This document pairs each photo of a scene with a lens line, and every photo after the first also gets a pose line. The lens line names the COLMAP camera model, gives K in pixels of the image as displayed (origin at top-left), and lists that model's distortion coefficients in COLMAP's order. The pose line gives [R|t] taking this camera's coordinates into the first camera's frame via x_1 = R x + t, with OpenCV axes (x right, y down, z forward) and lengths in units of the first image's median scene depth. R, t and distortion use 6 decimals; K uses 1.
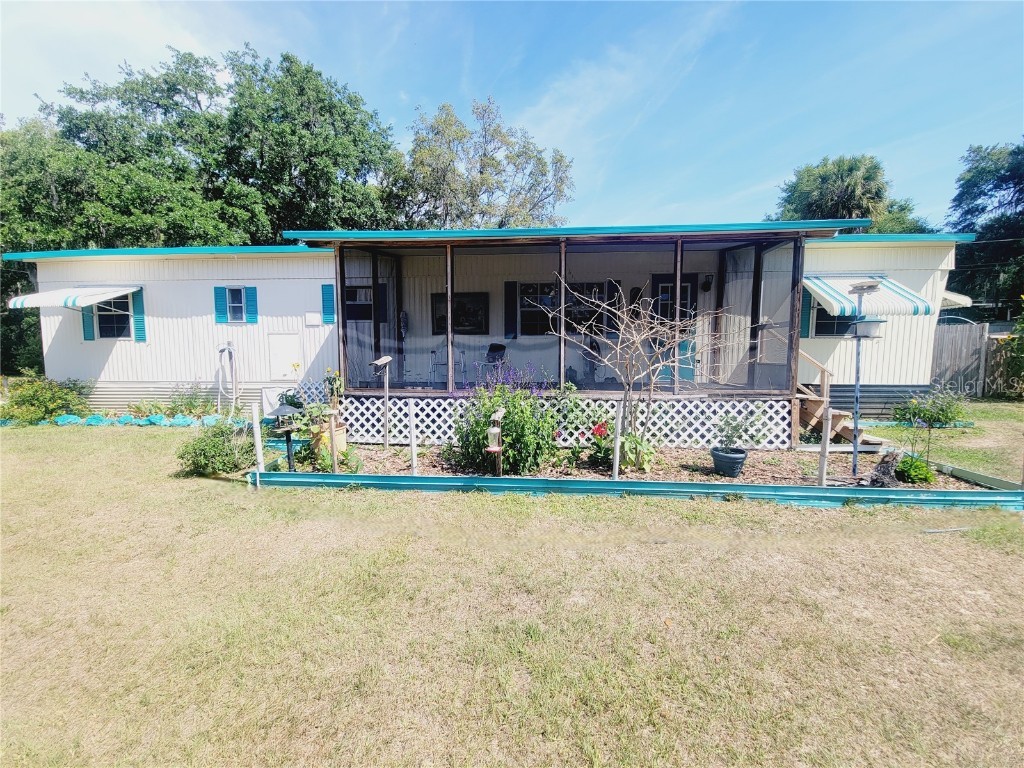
lens RADIAL K [[416.6, 0, 510.0], [0, 416.6, 388.0], [0, 0, 1]] dist [0.014906, -0.009475]
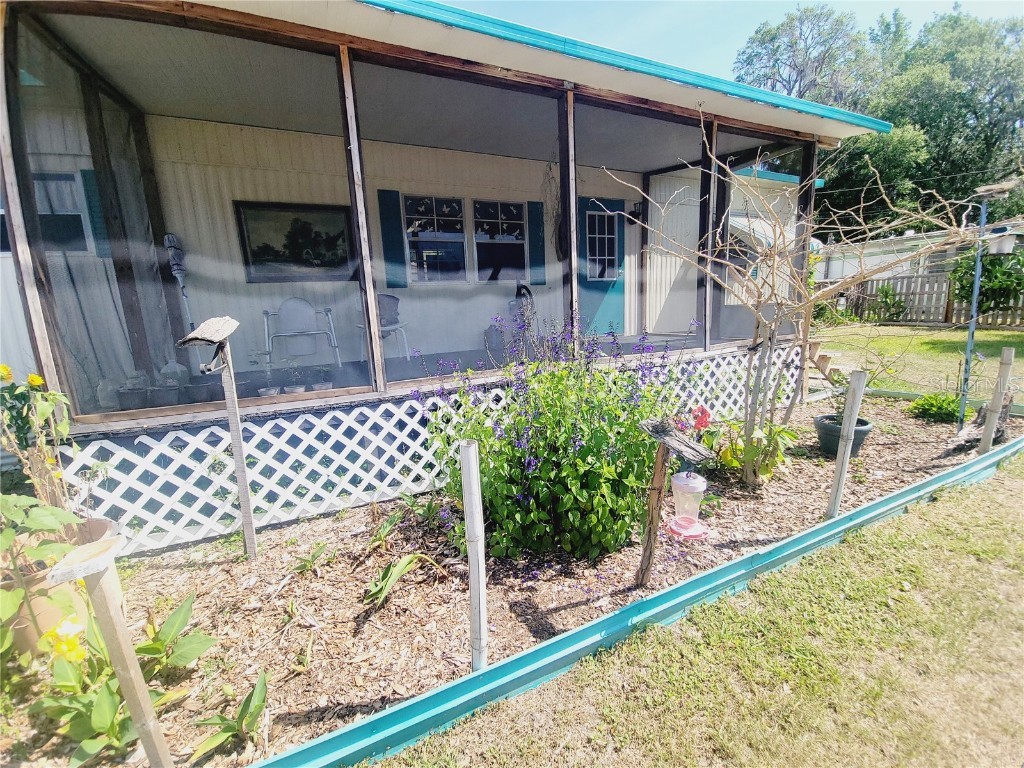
lens RADIAL K [[416.6, 0, 512.9], [0, 416.6, 386.6], [0, 0, 1]] dist [0.014906, -0.009475]
pose [[0.862186, -0.132066, 0.489075, -0.244139], [0.091469, 0.990137, 0.106119, -0.029245], [-0.498266, -0.046759, 0.865762, 0.510894]]
